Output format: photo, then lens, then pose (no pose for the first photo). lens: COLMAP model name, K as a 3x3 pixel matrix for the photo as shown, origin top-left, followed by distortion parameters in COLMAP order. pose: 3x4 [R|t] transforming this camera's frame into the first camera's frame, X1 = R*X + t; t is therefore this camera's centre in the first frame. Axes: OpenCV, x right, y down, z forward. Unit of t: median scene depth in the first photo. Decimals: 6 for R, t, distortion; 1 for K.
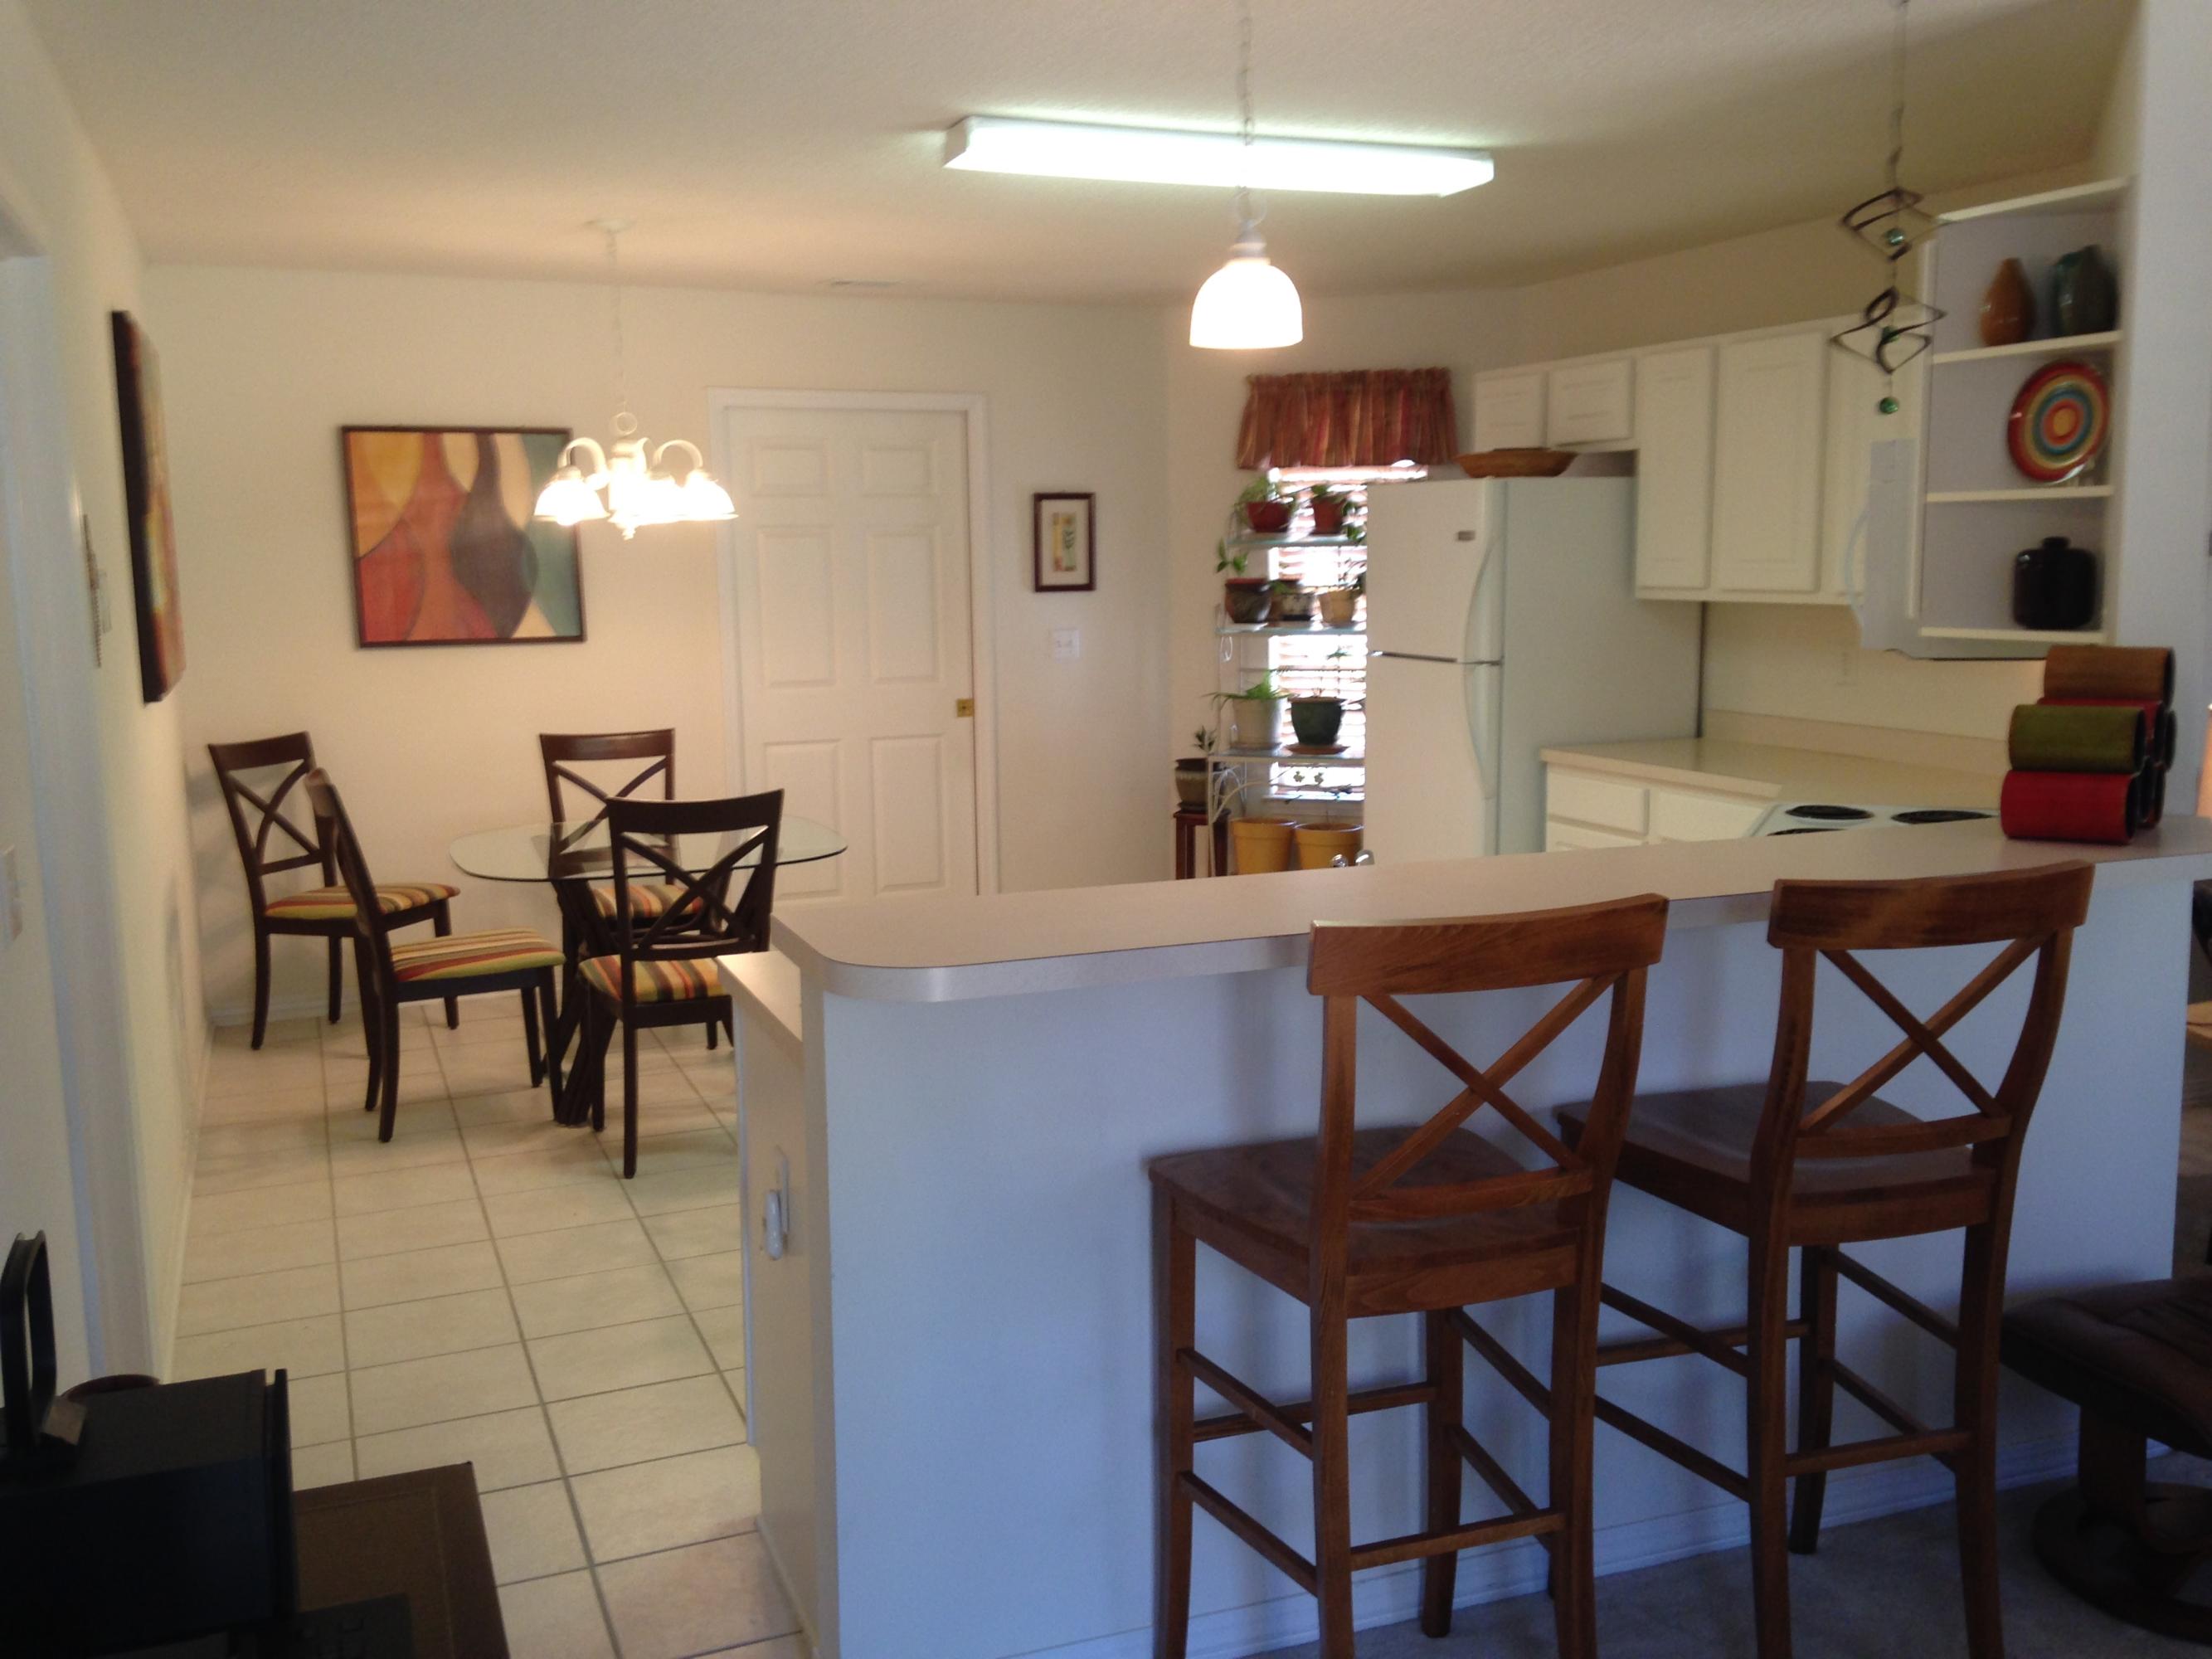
lens RADIAL K [[1986.0, 0, 1111.2], [0, 1986.0, 815.5], [0, 0, 1]] dist [0.211770, -0.367186]
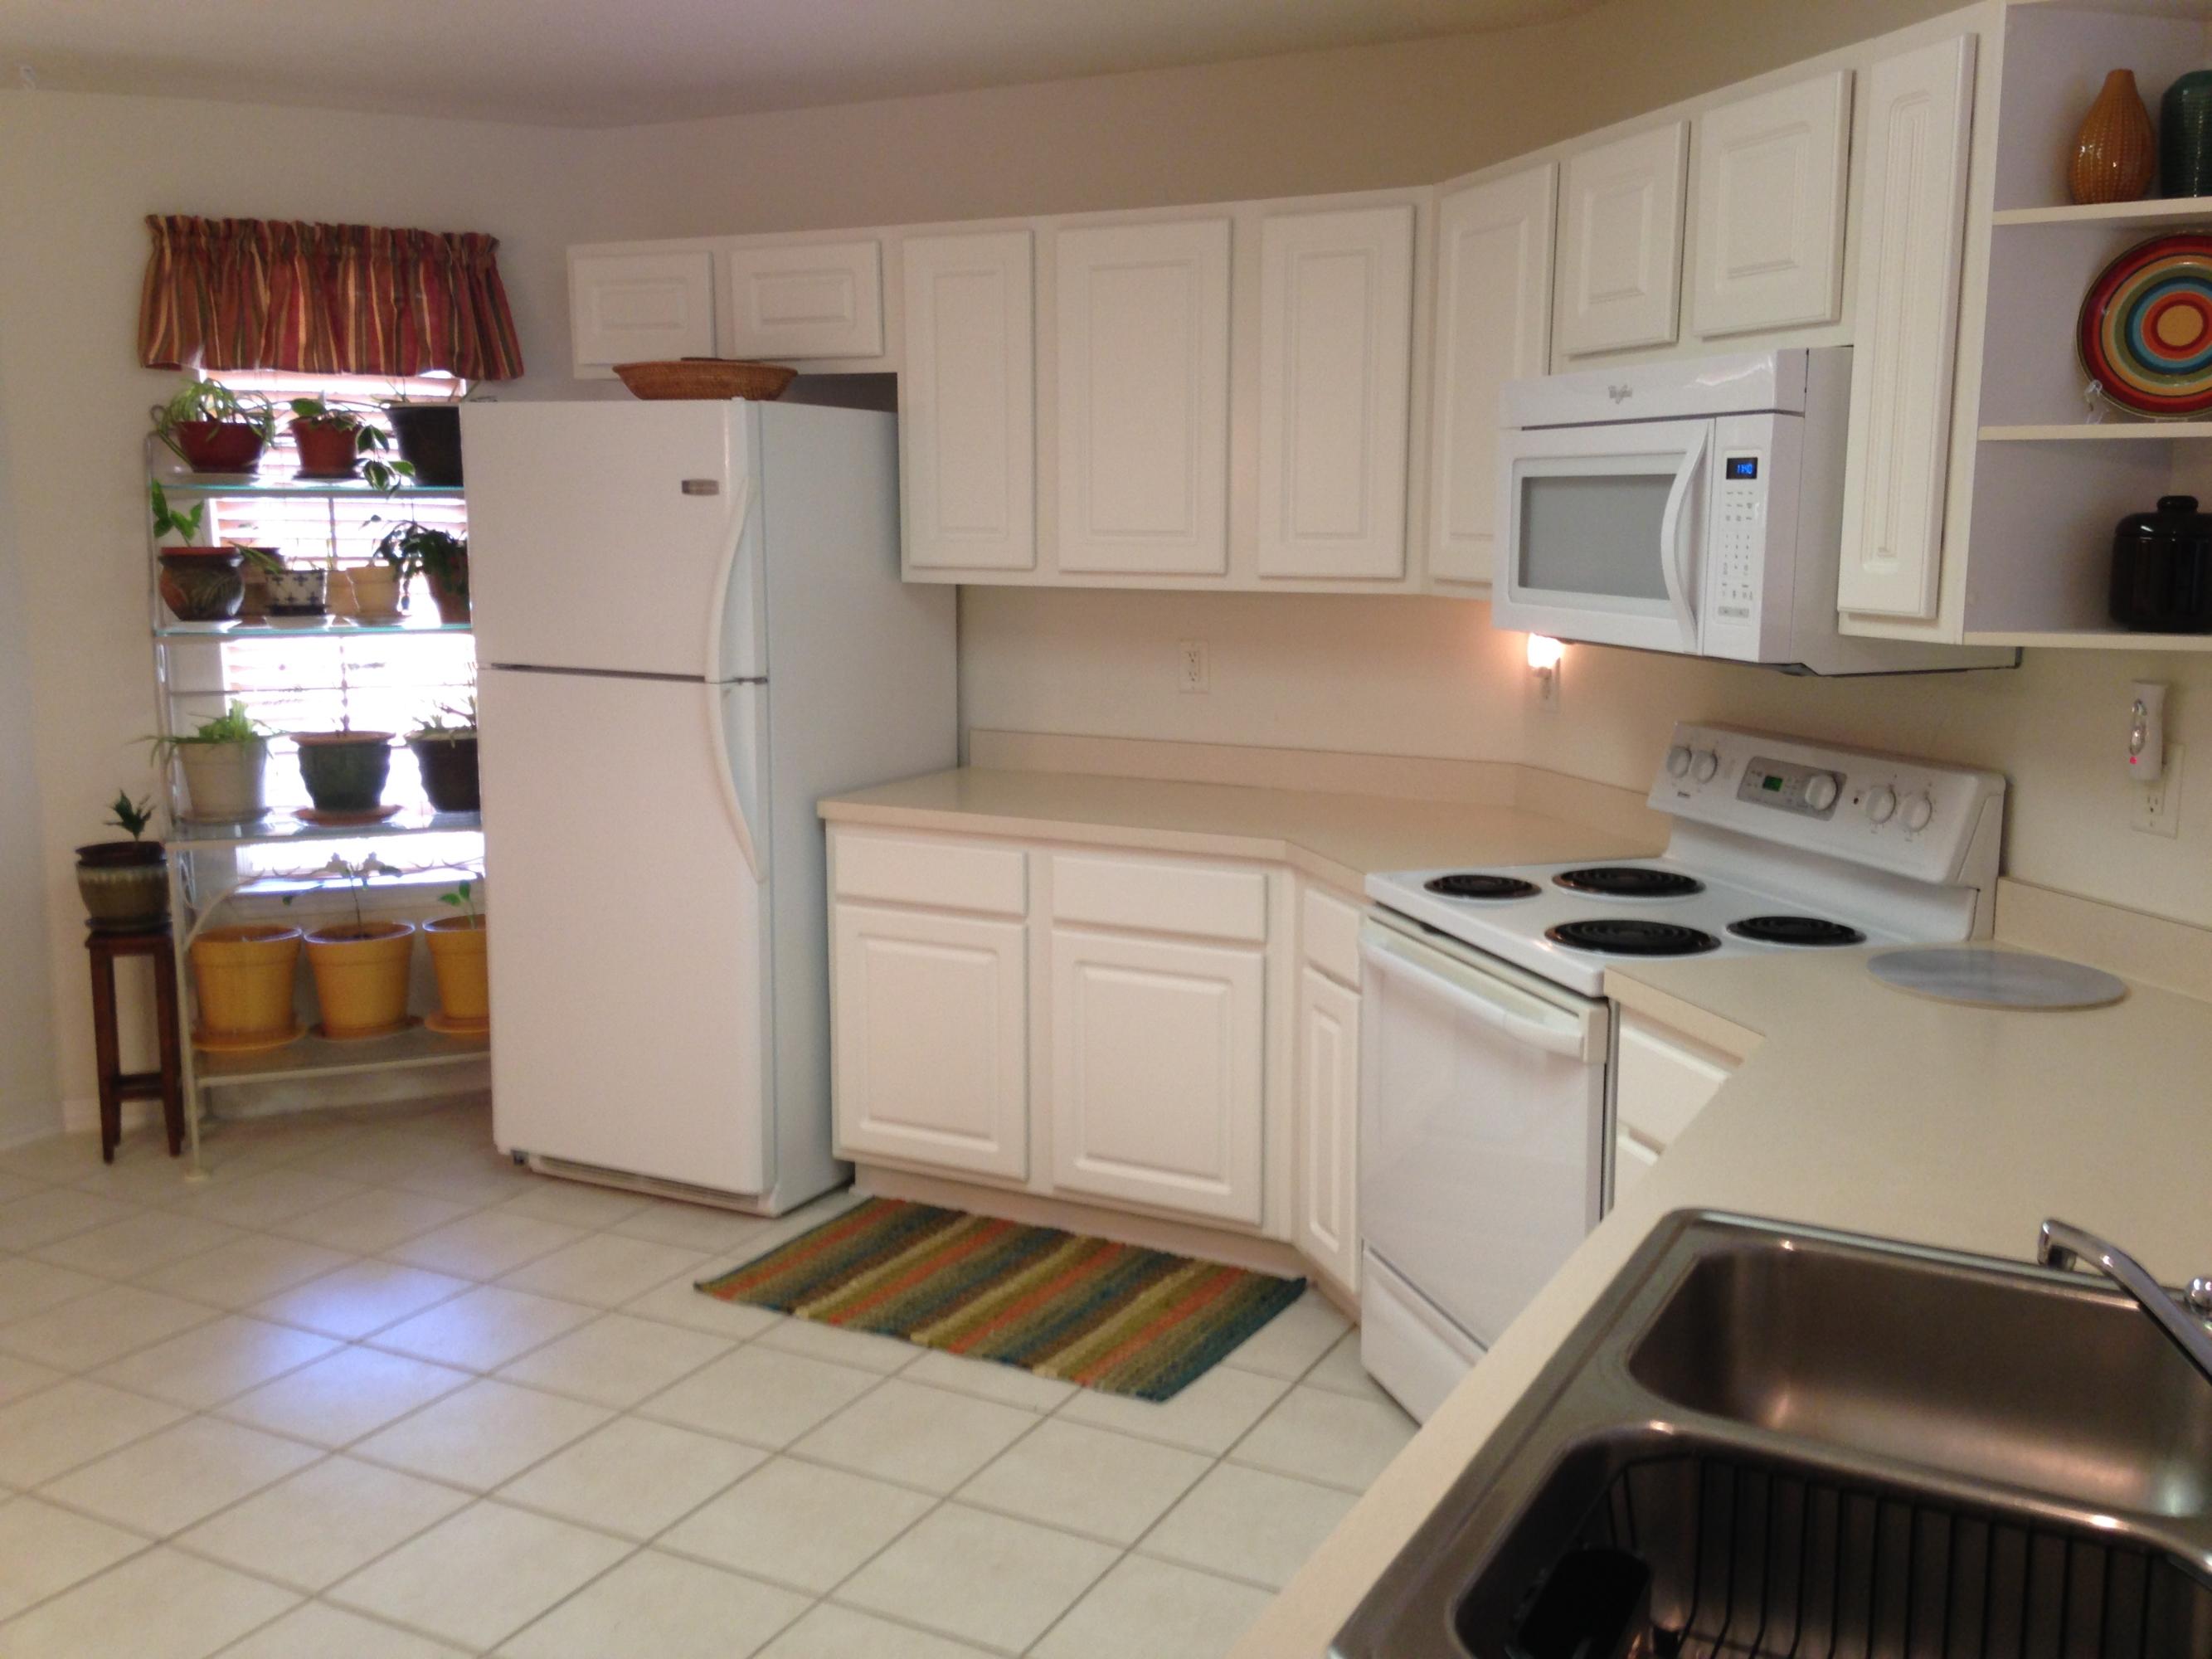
lens RADIAL K [[1986.0, 0, 1111.2], [0, 1986.0, 815.5], [0, 0, 1]] dist [0.211770, -0.367186]
pose [[0.768138, -0.089199, 0.634041, -0.121616], [0.078596, 0.995895, 0.044887, -0.043350], [-0.635442, 0.015354, 0.771996, 0.343762]]
